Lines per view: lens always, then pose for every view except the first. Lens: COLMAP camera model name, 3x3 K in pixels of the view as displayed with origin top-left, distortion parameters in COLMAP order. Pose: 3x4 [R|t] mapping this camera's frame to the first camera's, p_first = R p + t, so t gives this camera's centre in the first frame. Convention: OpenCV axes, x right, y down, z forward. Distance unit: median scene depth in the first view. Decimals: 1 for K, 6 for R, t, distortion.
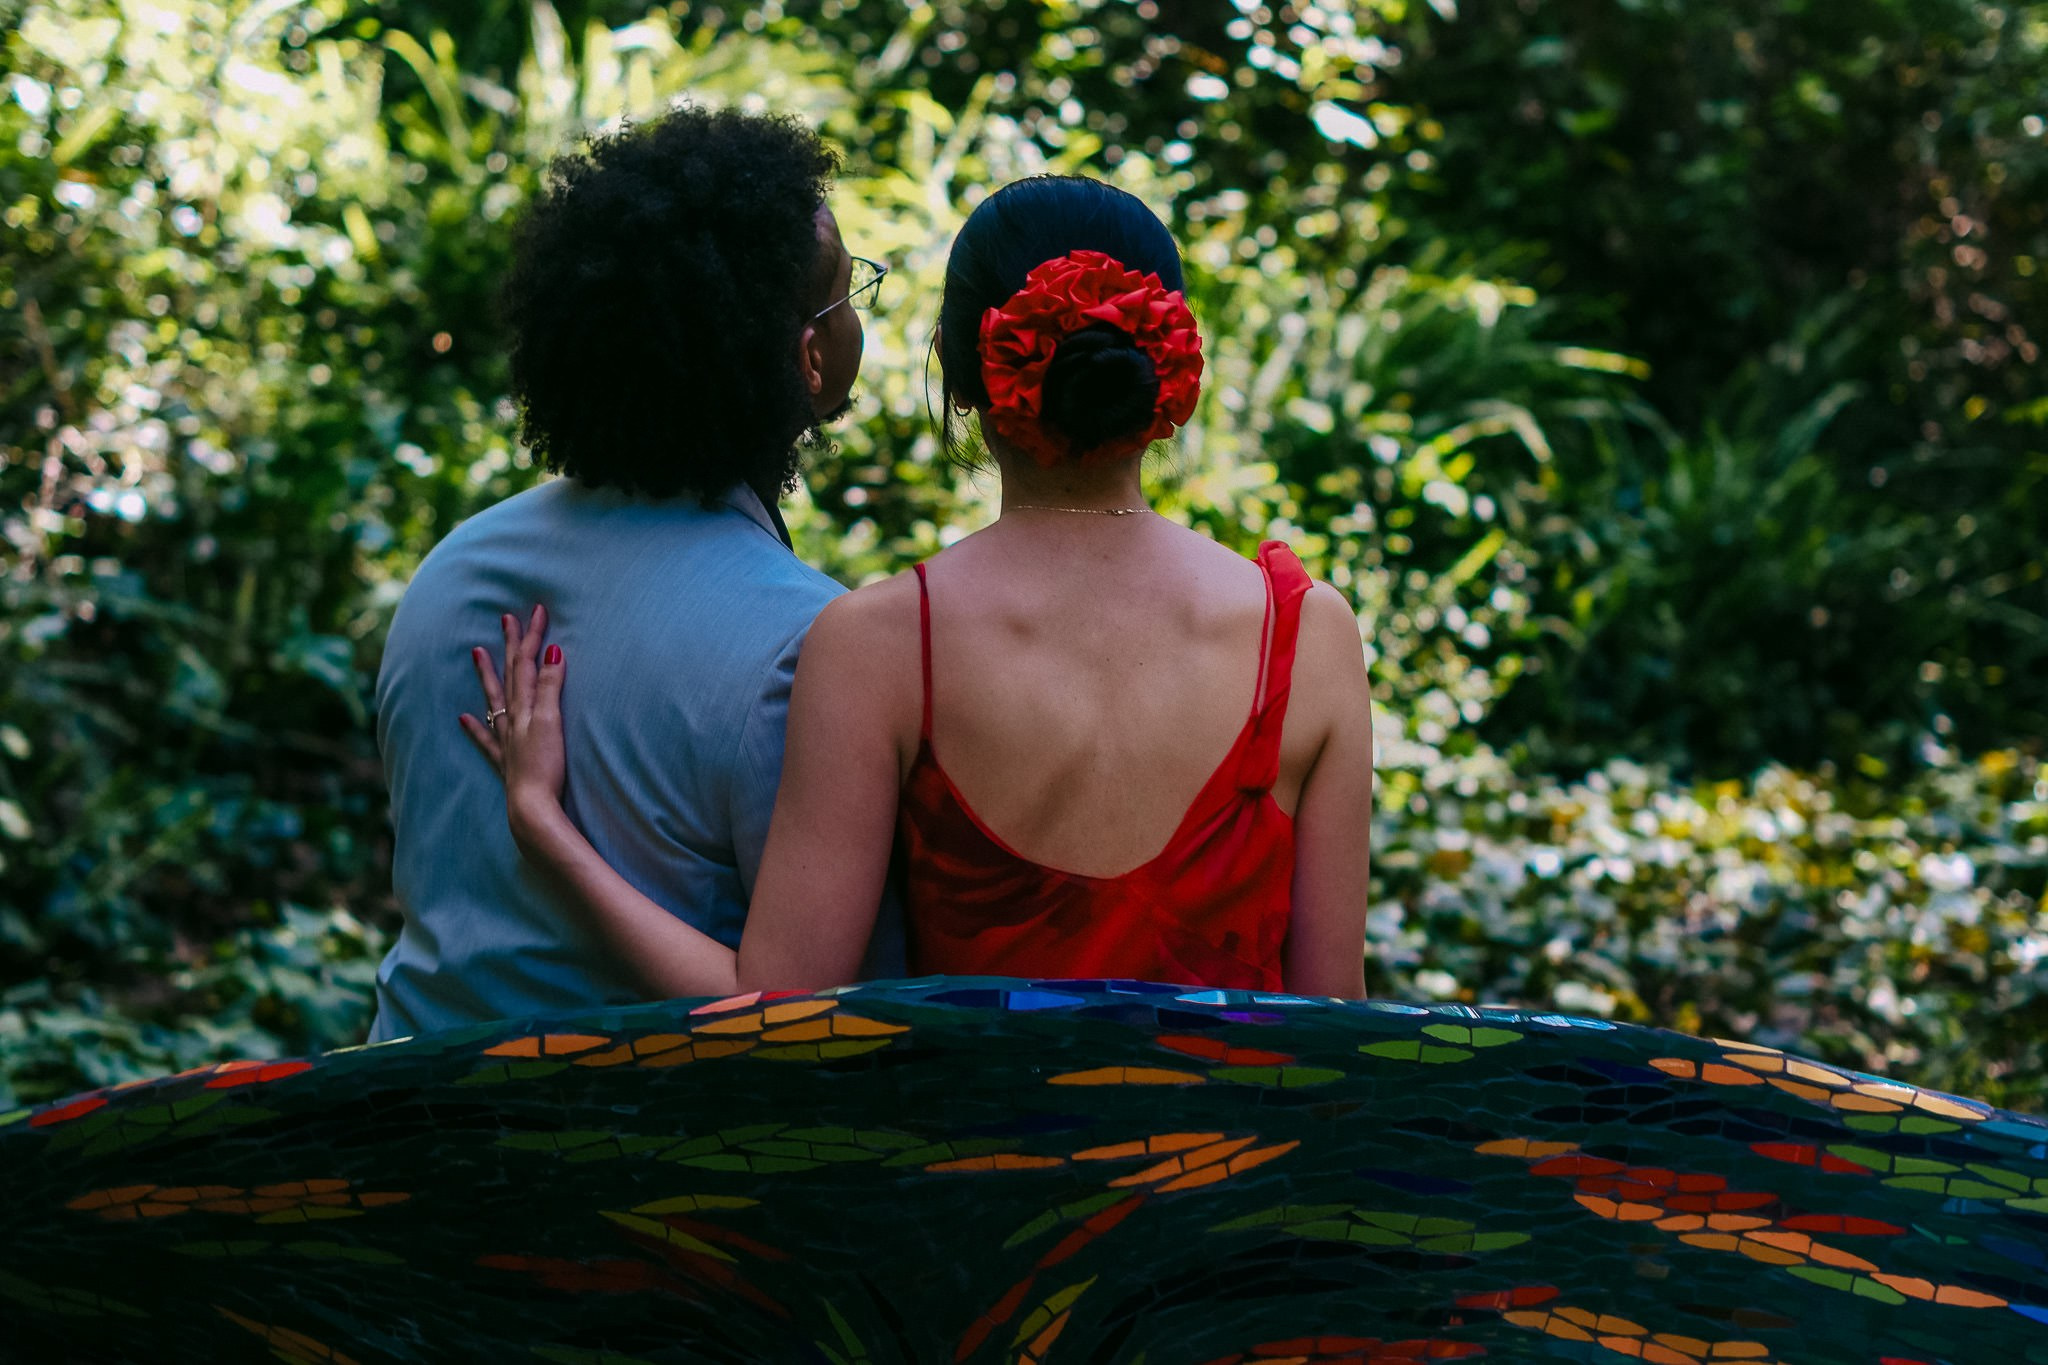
lens RADIAL K [[3861.5, 0, 1024.0], [0, 3861.5, 682.5], [0, 0, 1]] dist [-0.127135, -0.049169]
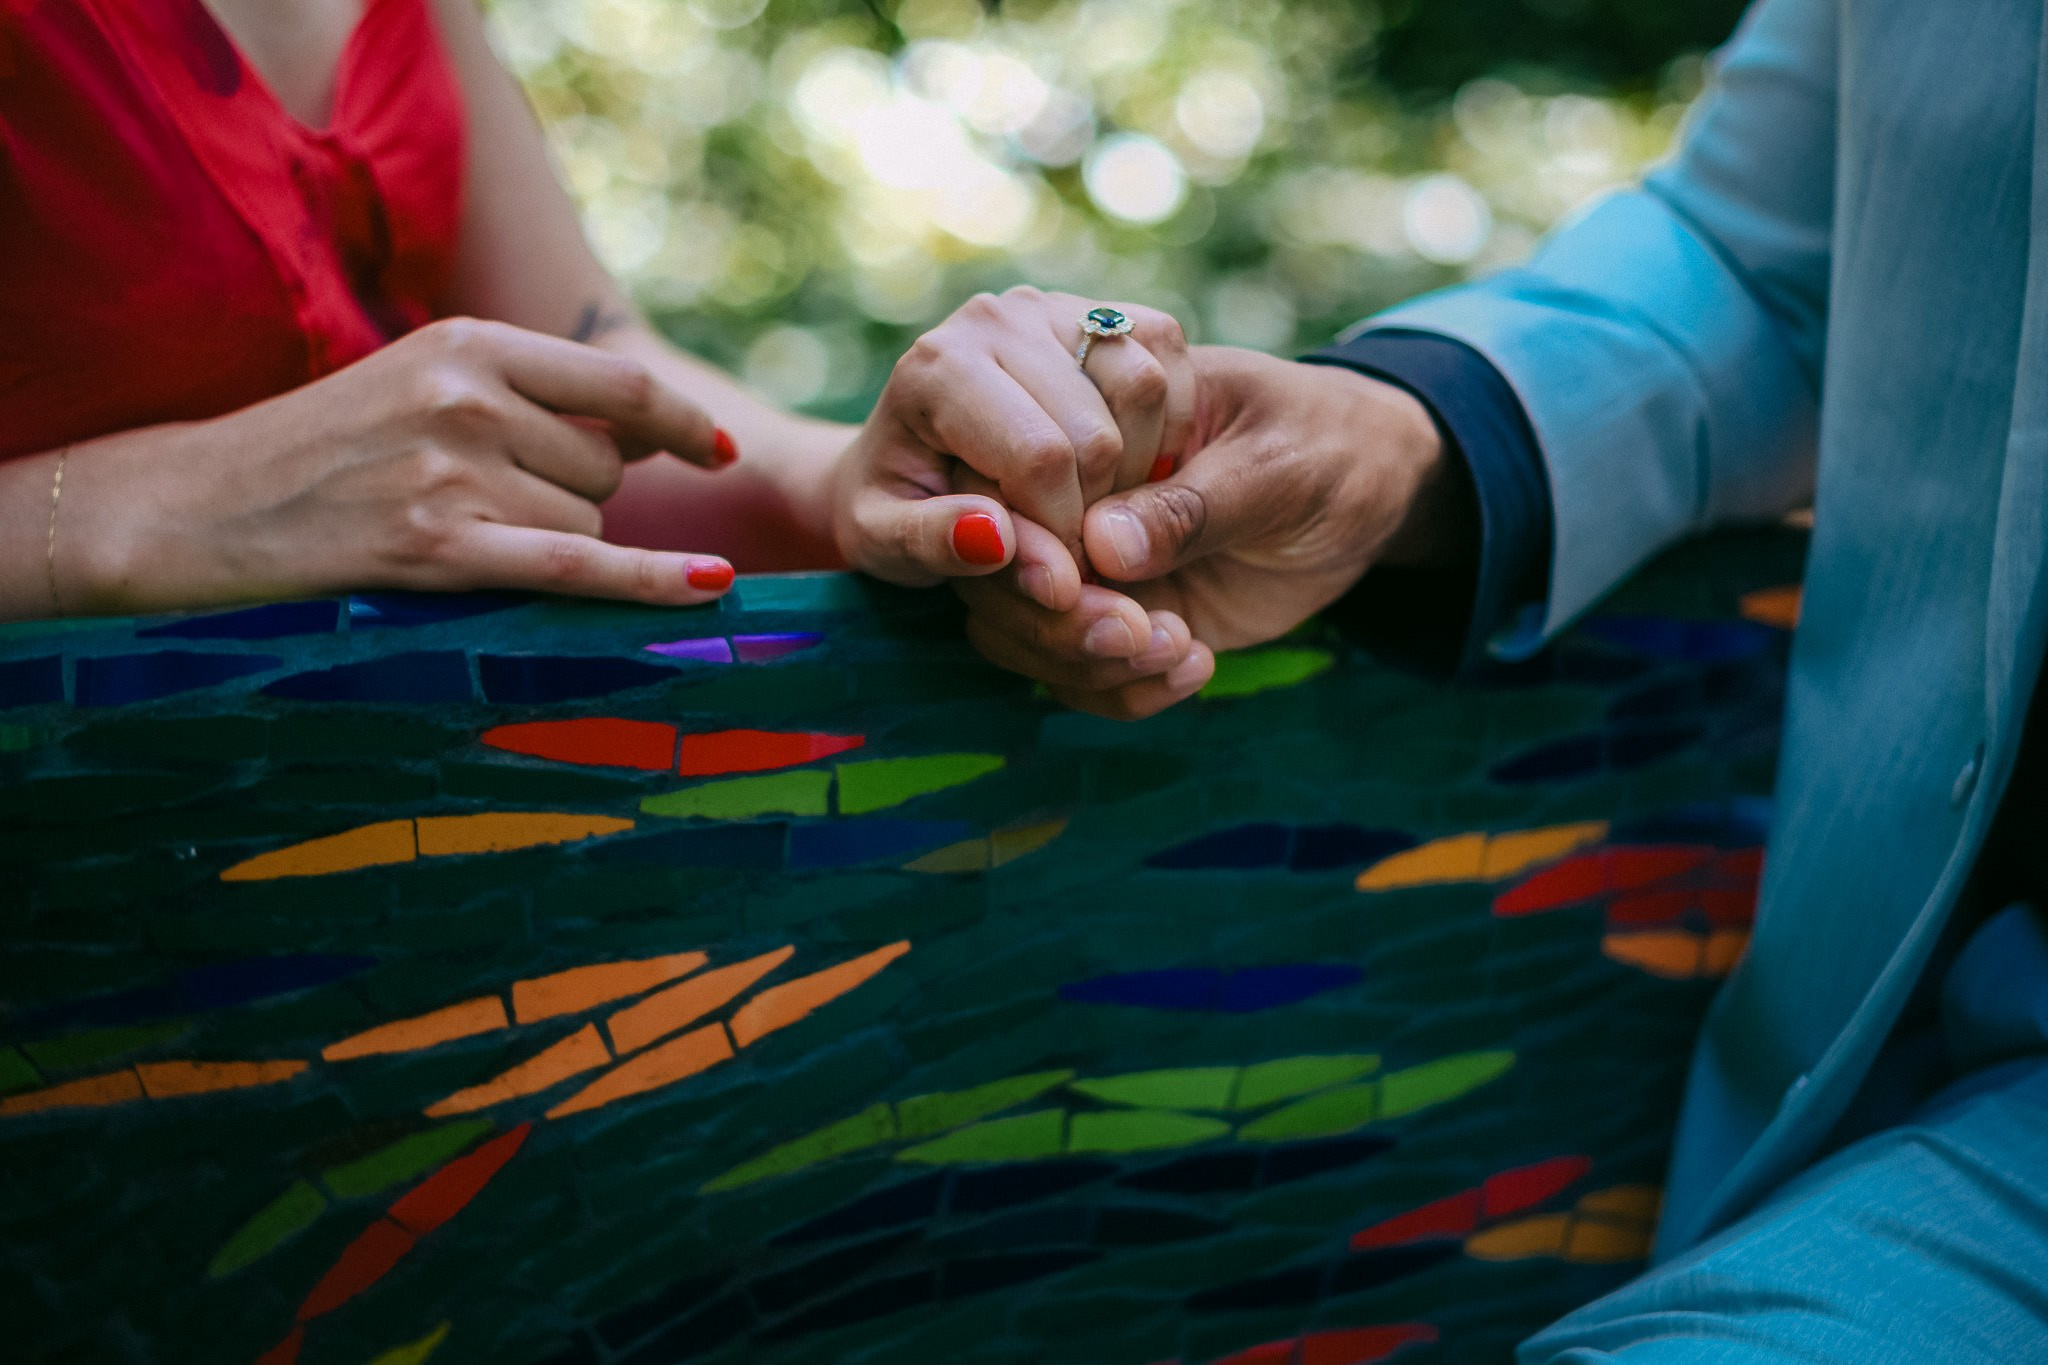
lens RADIAL K [[3861.5, 0, 1024.0], [0, 3861.5, 682.5], [0, 0, 1]] dist [-0.127135, -0.049169]
pose [[0.993535, -0.113070, 0.010173, 0.028262], [0.110525, 0.983843, 0.140842, 0.013406], [-0.025933, -0.138807, 0.989980, 0.210954]]
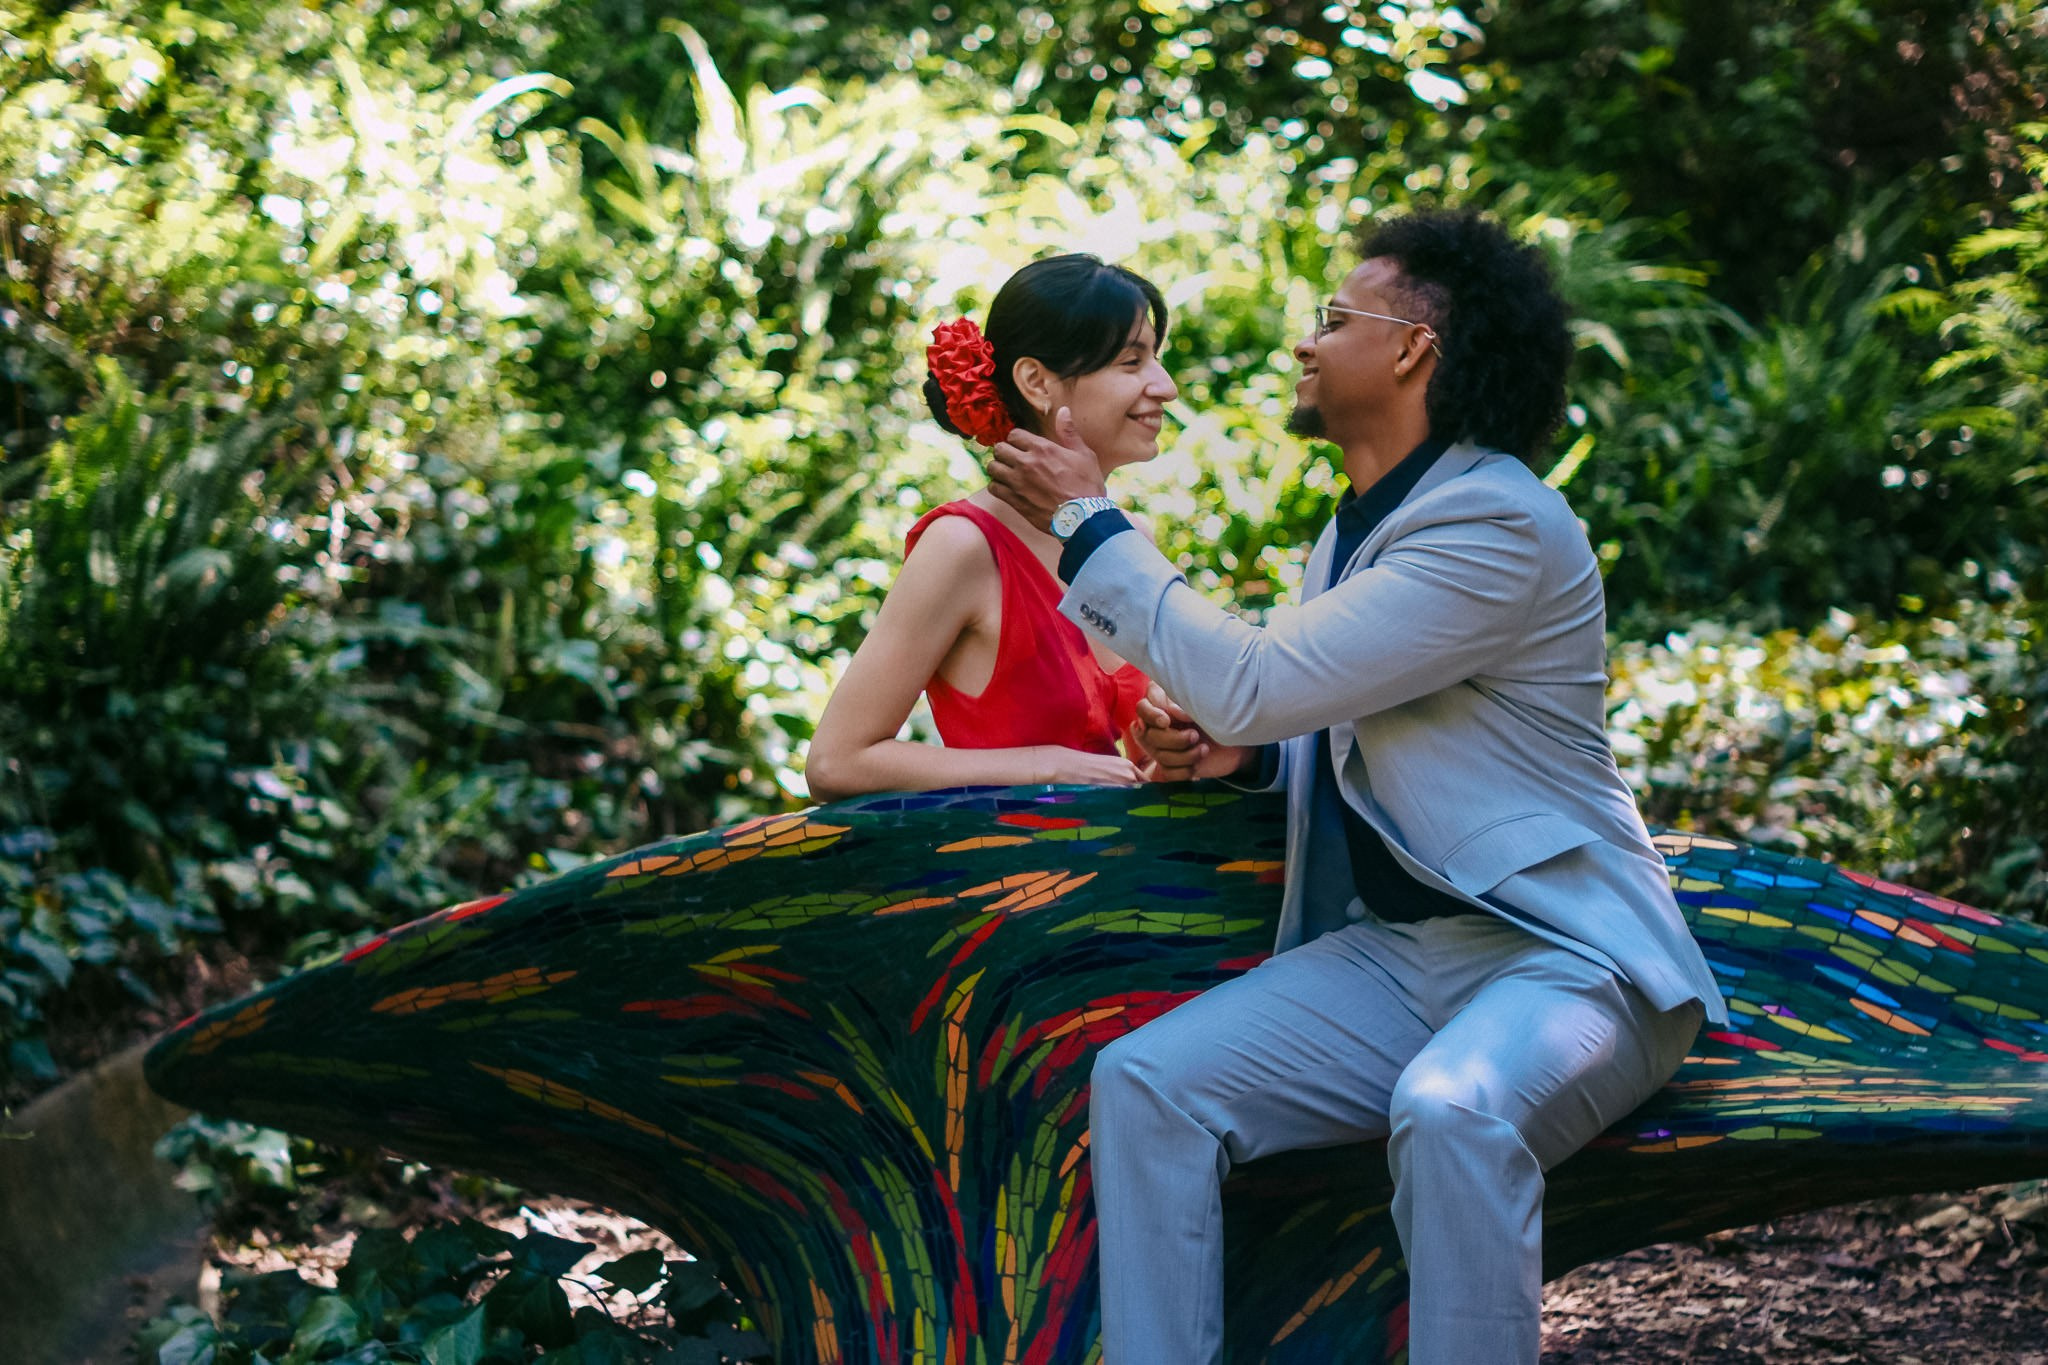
lens RADIAL K [[3861.5, 0, 1024.0], [0, 3861.5, 682.5], [0, 0, 1]] dist [-0.127135, -0.049169]
pose [[0.990289, -0.111207, -0.083425, 0.064085], [0.112311, 0.993635, 0.008645, 0.007304], [0.081933, -0.017930, 0.996477, -0.218214]]
